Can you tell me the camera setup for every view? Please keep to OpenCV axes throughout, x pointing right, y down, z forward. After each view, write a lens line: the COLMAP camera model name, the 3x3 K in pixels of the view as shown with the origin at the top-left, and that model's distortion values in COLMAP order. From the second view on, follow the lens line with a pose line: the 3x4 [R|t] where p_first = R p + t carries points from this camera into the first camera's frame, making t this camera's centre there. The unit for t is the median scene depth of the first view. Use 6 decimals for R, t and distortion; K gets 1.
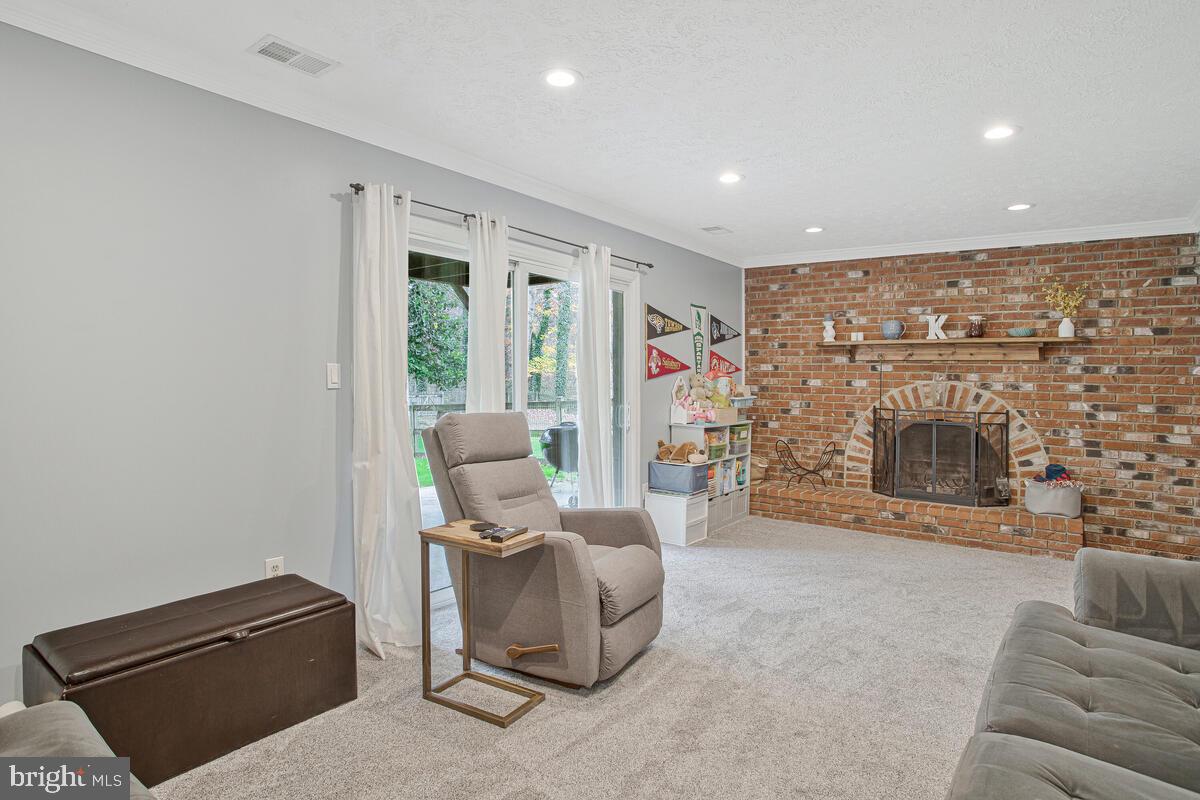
lens RADIAL K [[620.8, 0, 605.3], [0, 620.8, 389.4], [0, 0, 1]] dist [-0.043394, 0.000753]
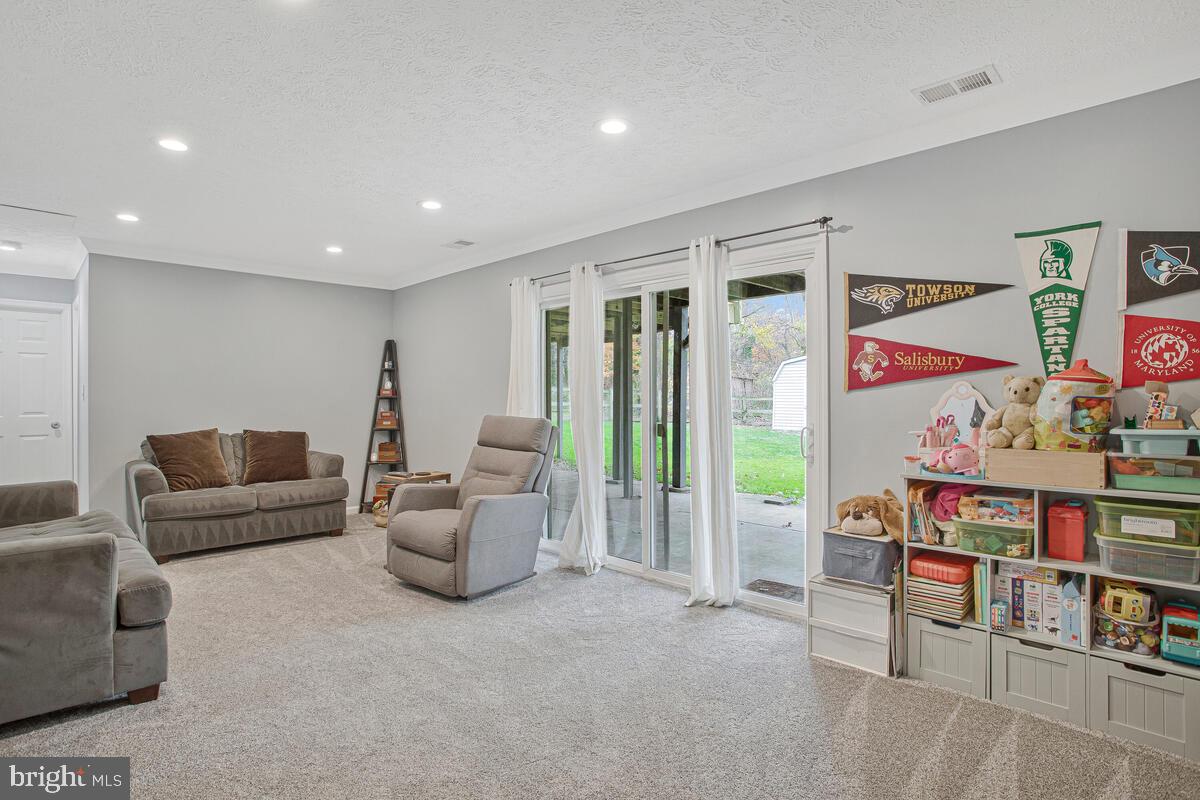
lens RADIAL K [[620.8, 0, 605.3], [0, 620.8, 389.4], [0, 0, 1]] dist [-0.043394, 0.000753]
pose [[-0.138332, -0.013941, -0.990288, 0.690204], [-0.009696, 0.999872, -0.012721, -0.005406], [0.990338, 0.007842, -0.138449, 0.777571]]
